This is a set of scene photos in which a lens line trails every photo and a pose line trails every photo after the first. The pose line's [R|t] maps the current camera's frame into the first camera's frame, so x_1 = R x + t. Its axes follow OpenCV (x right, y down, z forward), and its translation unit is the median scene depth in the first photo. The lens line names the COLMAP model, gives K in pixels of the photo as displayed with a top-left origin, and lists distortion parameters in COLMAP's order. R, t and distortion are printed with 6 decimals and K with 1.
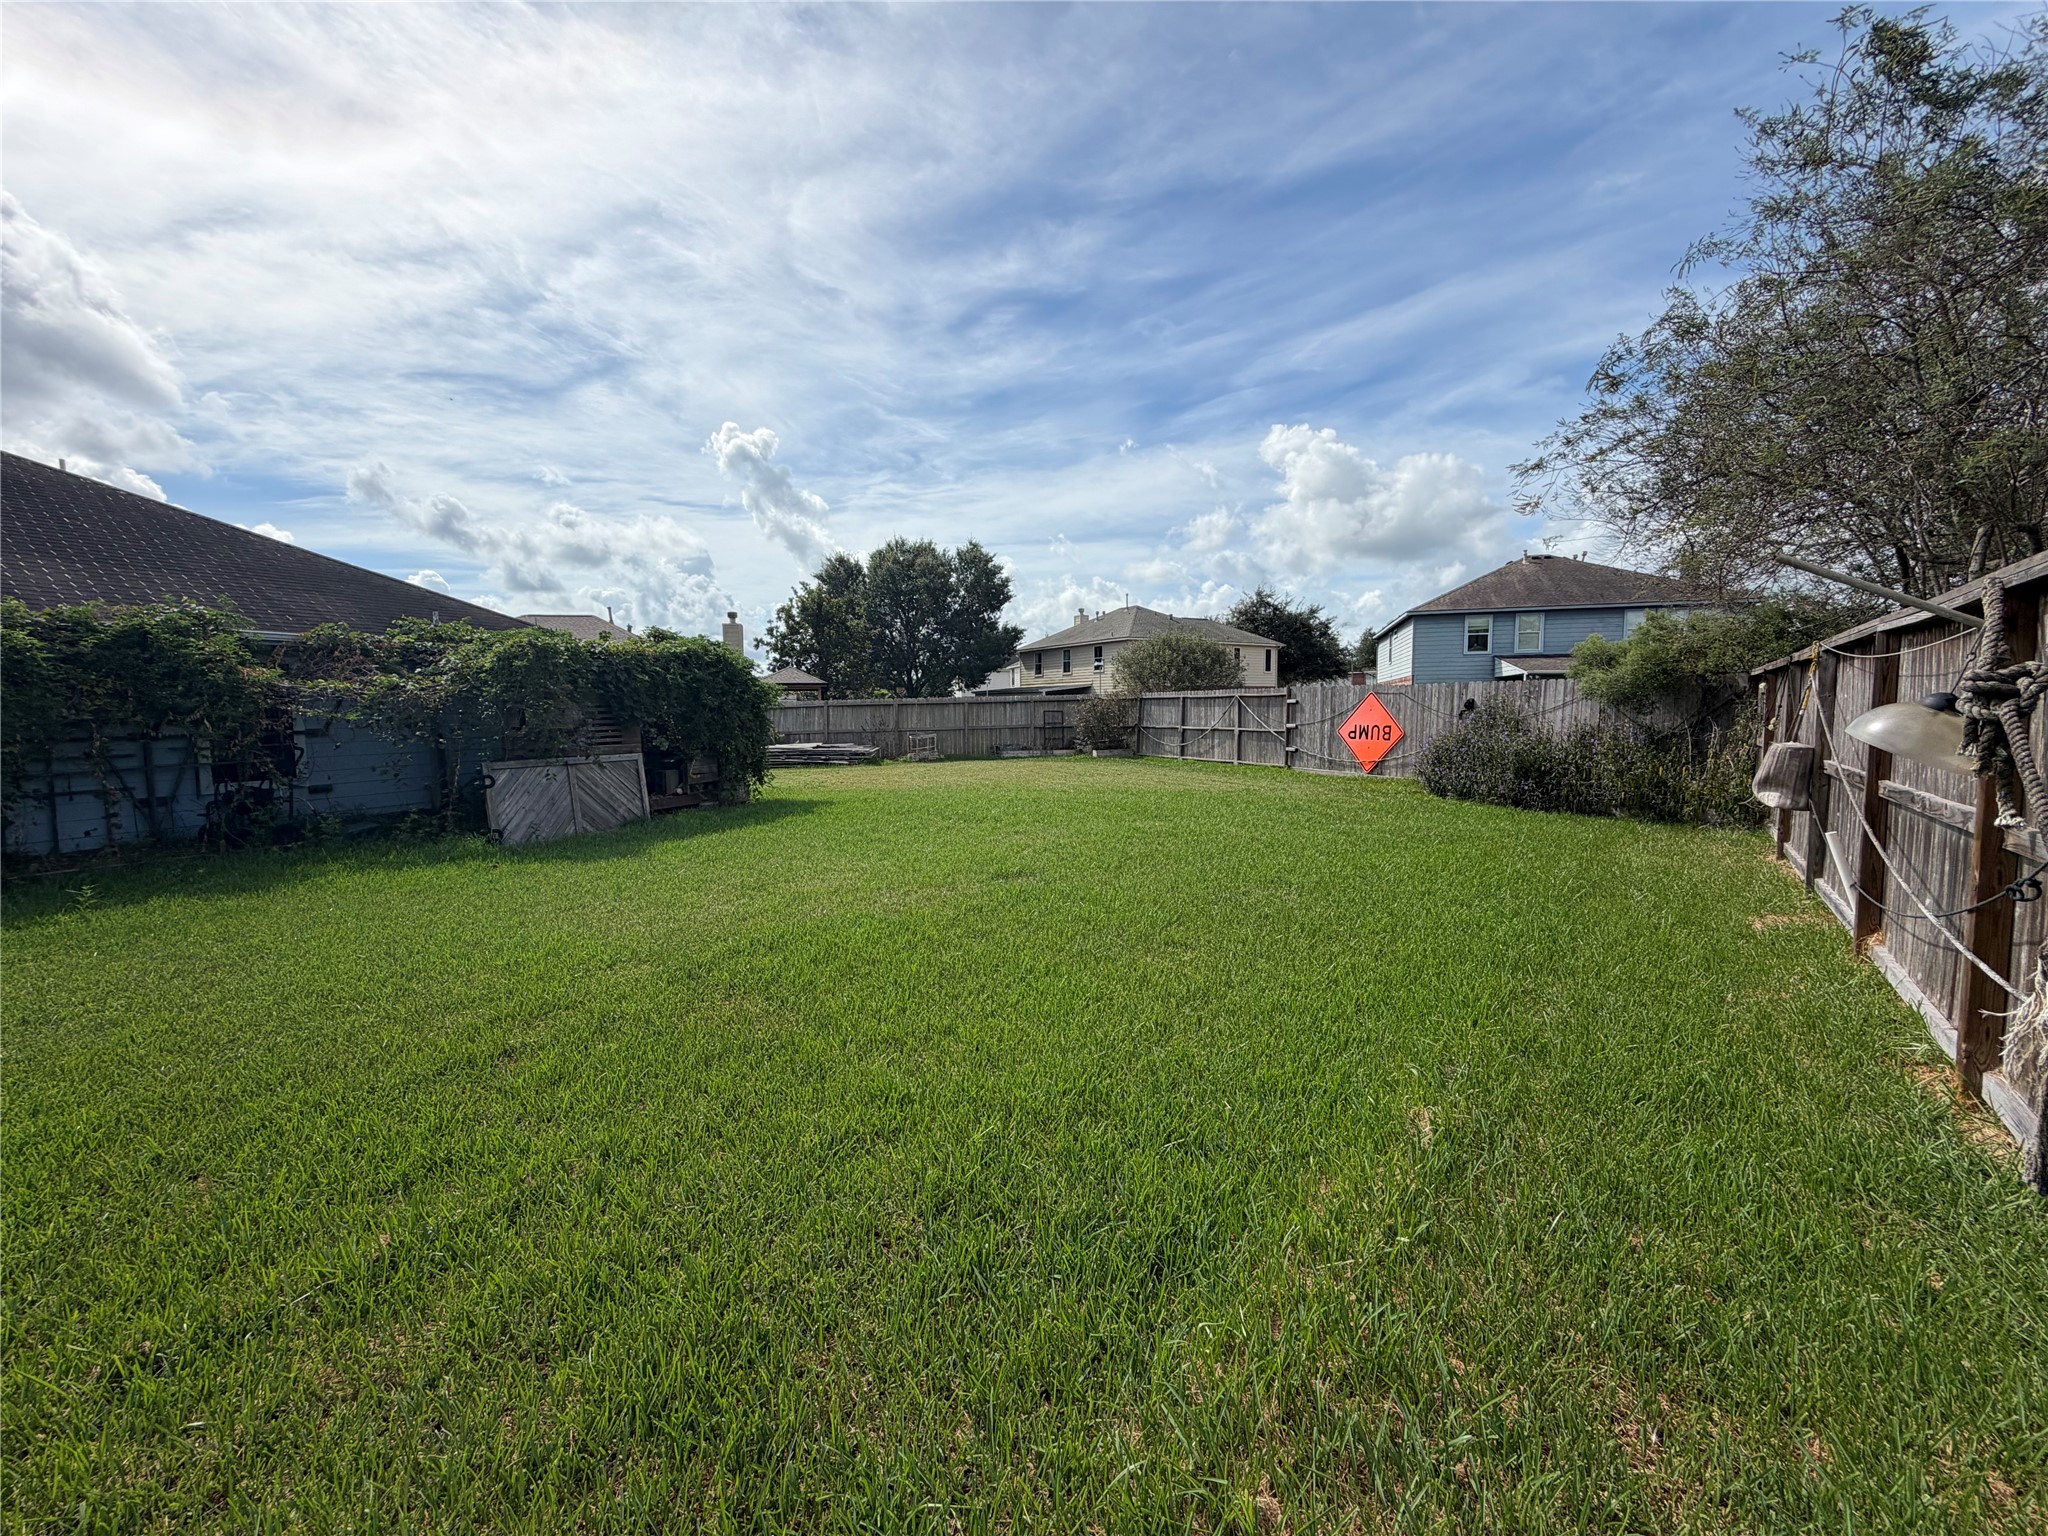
lens RADIAL K [[815.4, 0, 1028.4], [0, 815.4, 765.3], [0, 0, 1]] dist [-0.001055, 0.000251]
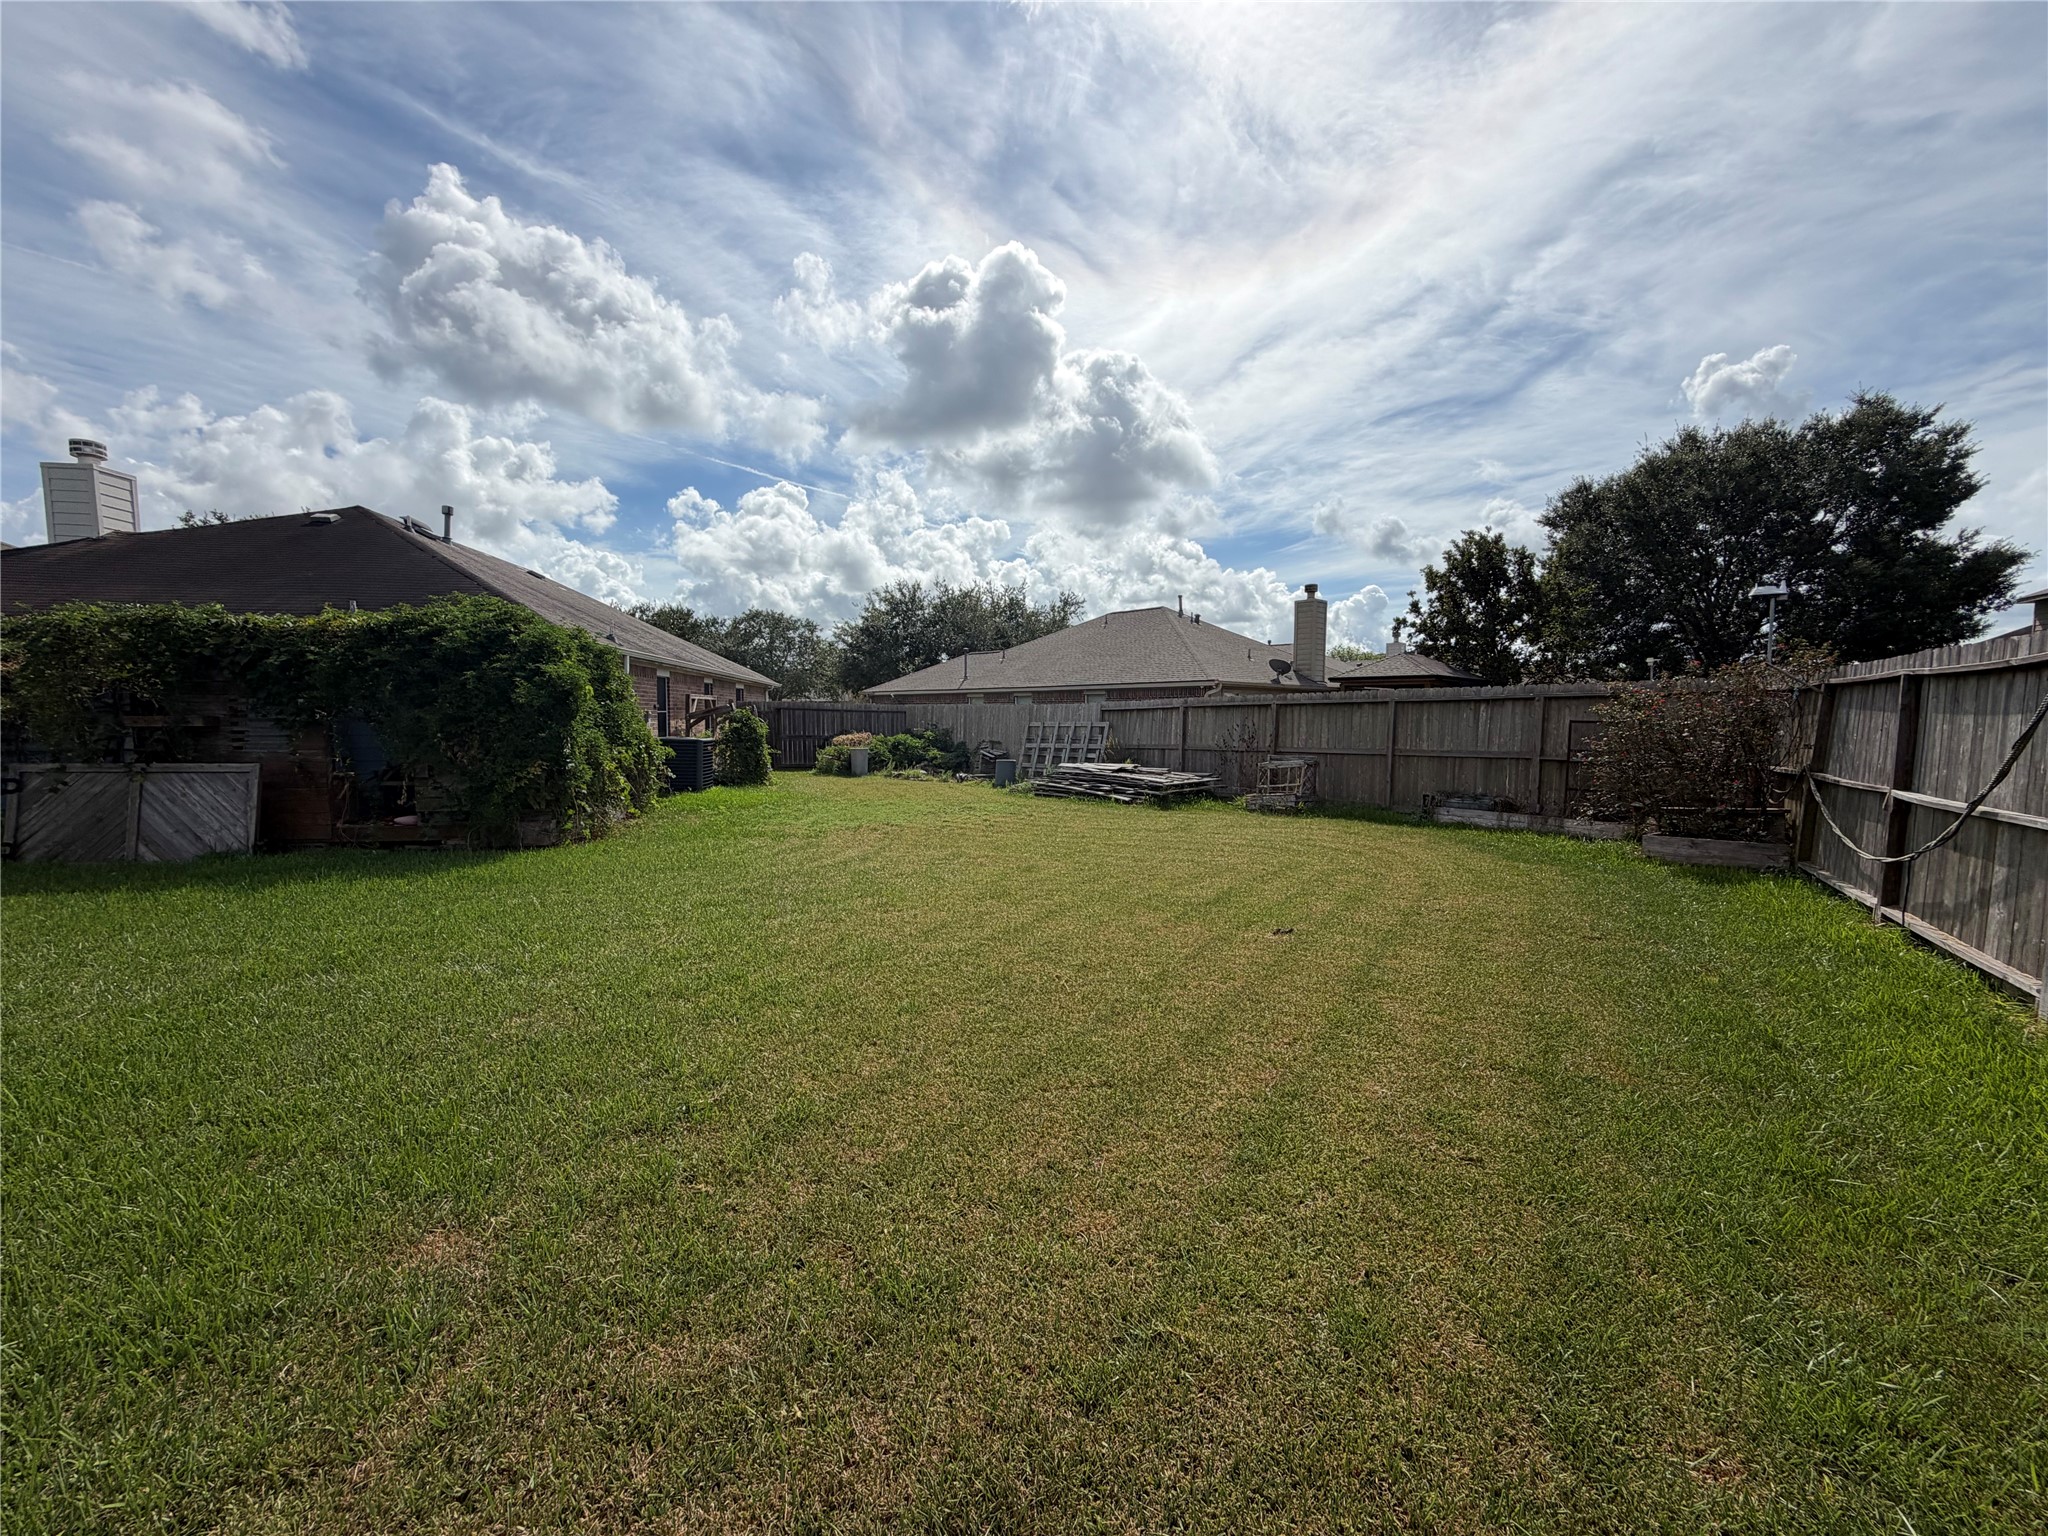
lens RADIAL K [[815.4, 0, 1017.2], [0, 815.4, 761.7], [0, 0, 1]] dist [-0.001055, 0.000251]
pose [[0.509643, 0.061490, -0.858186, 0.233178], [-0.069267, 0.997138, 0.030311, -0.040035], [0.857593, 0.043996, 0.512443, 0.559572]]
